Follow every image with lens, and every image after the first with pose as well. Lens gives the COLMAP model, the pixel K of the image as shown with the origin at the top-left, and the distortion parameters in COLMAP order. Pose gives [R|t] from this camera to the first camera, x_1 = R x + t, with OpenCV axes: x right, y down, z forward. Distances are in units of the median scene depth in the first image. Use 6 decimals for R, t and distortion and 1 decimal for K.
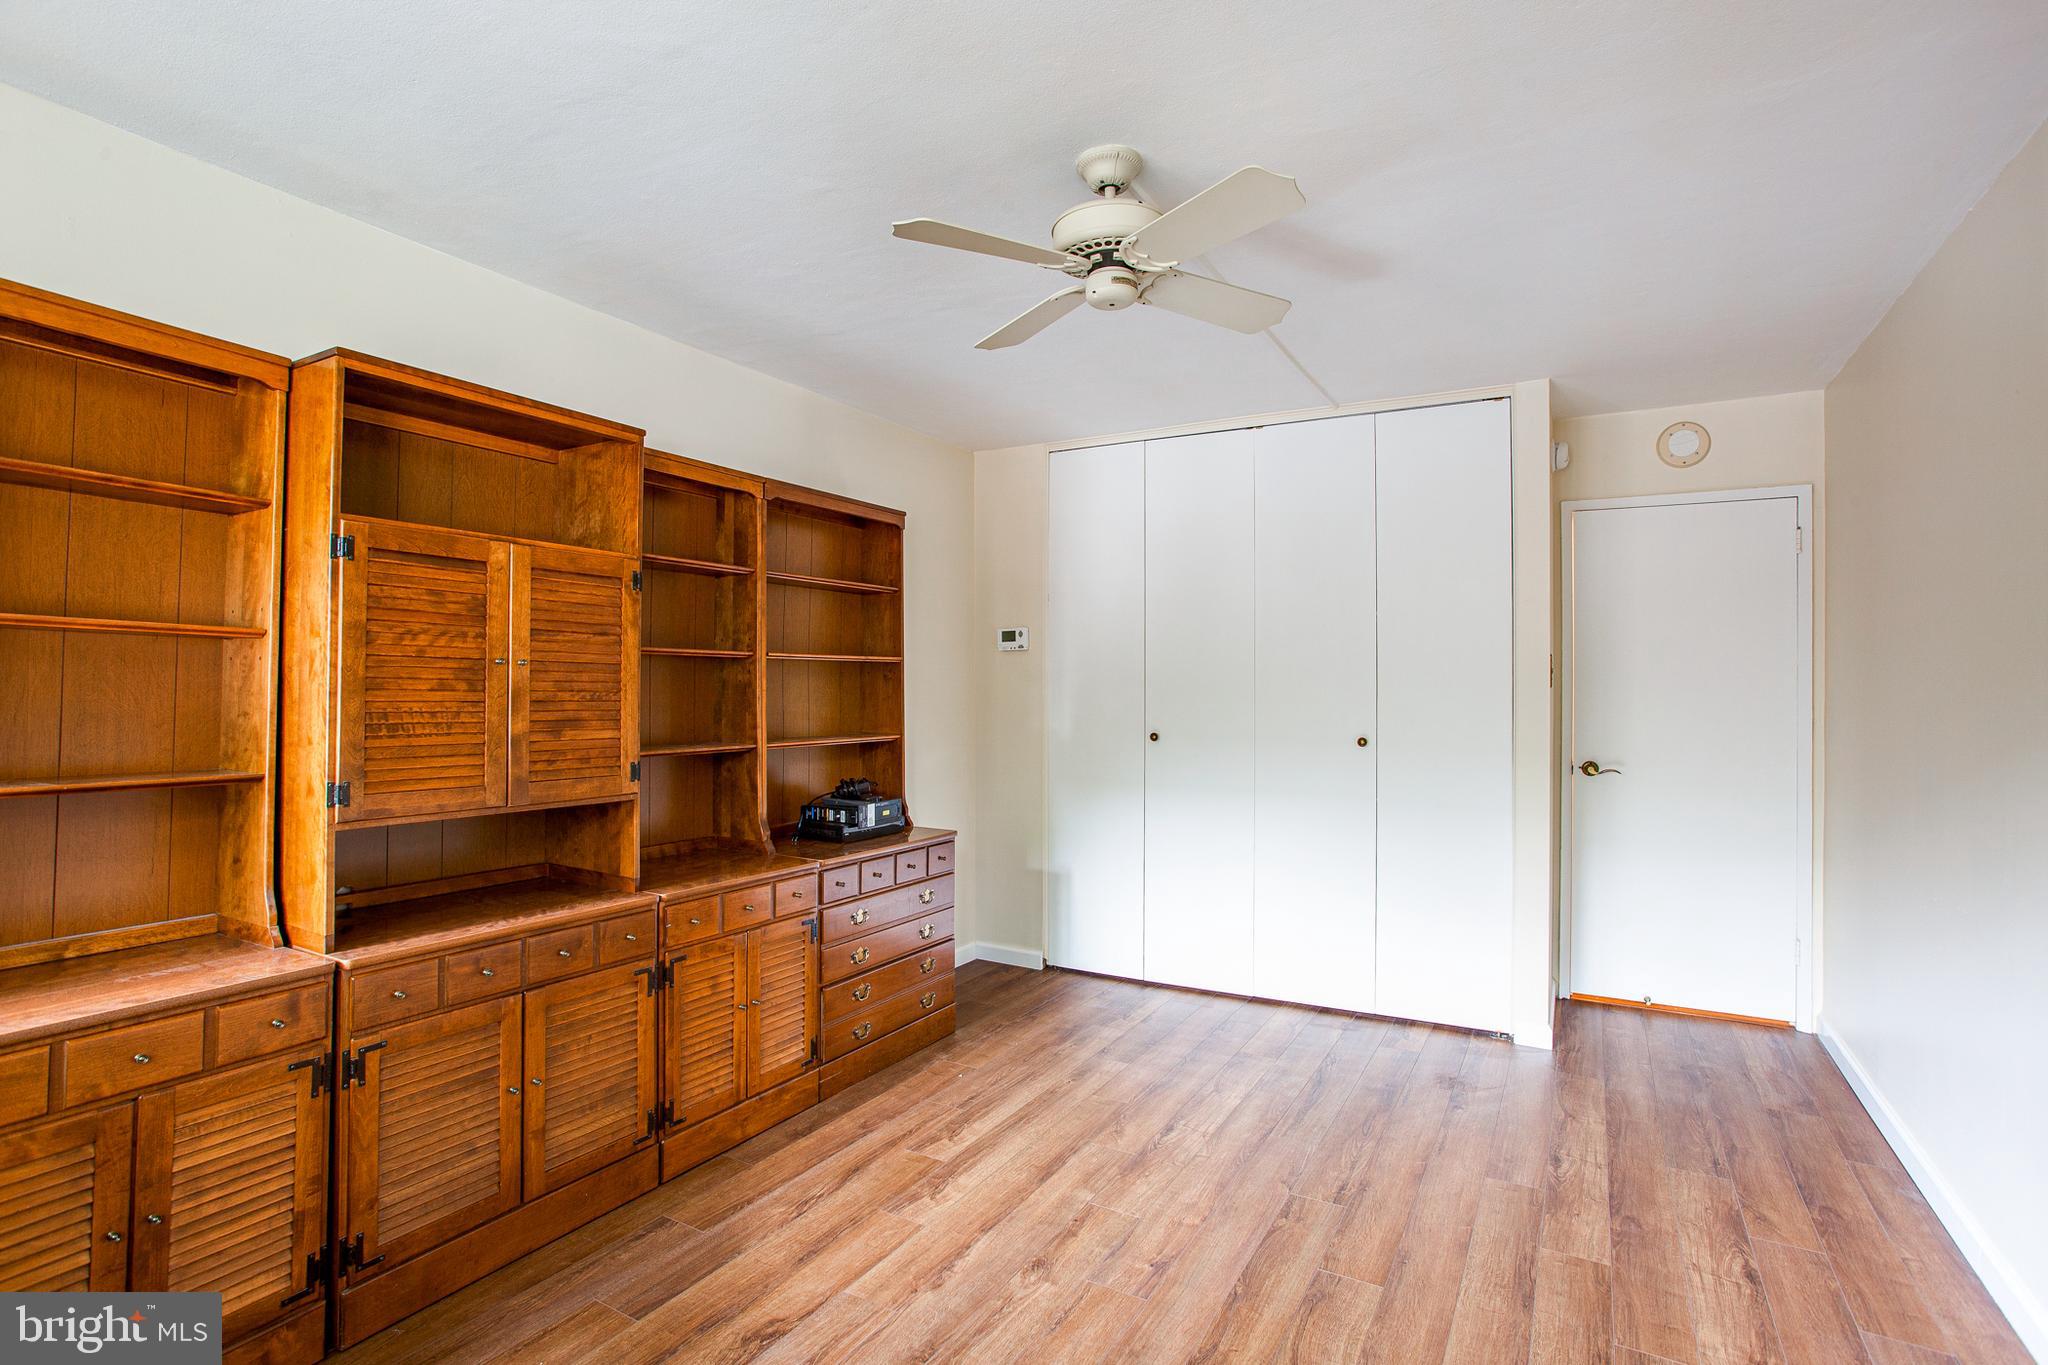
lens RADIAL K [[995.1, 0, 1024.0], [0, 995.1, 682.5], [0, 0, 1]] dist [-0.062388, 0.032736]
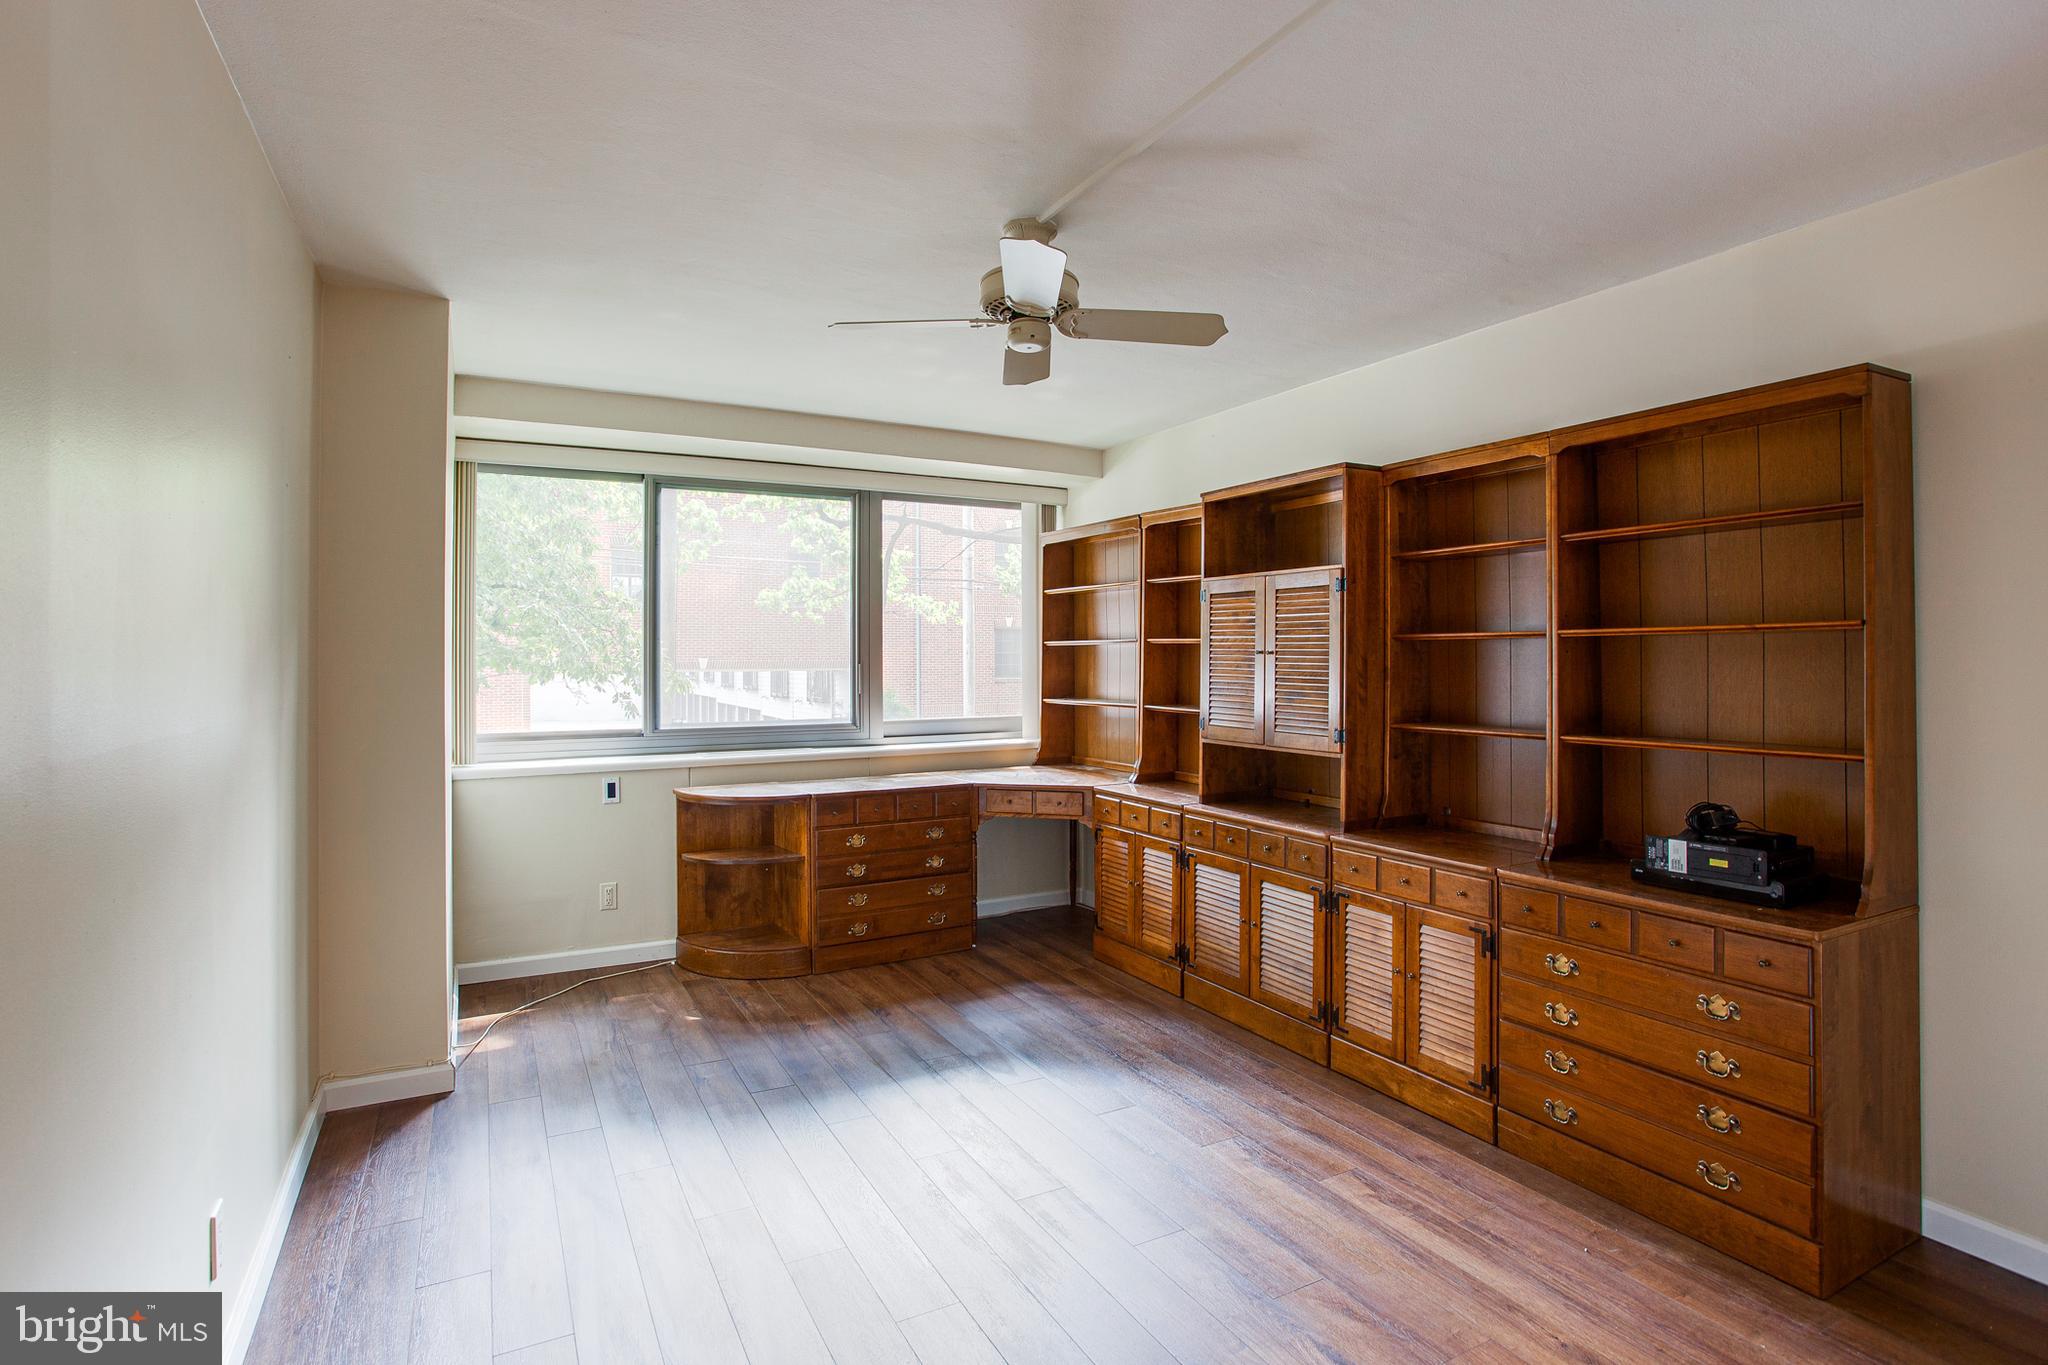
lens RADIAL K [[995.1, 0, 1024.0], [0, 995.1, 682.5], [0, 0, 1]] dist [-0.062388, 0.032736]
pose [[-0.520409, 0.006026, -0.853896, 0.792158], [-0.002012, 0.999964, 0.008283, 0.009668], [0.853915, 0.006028, -0.520378, 1.156555]]
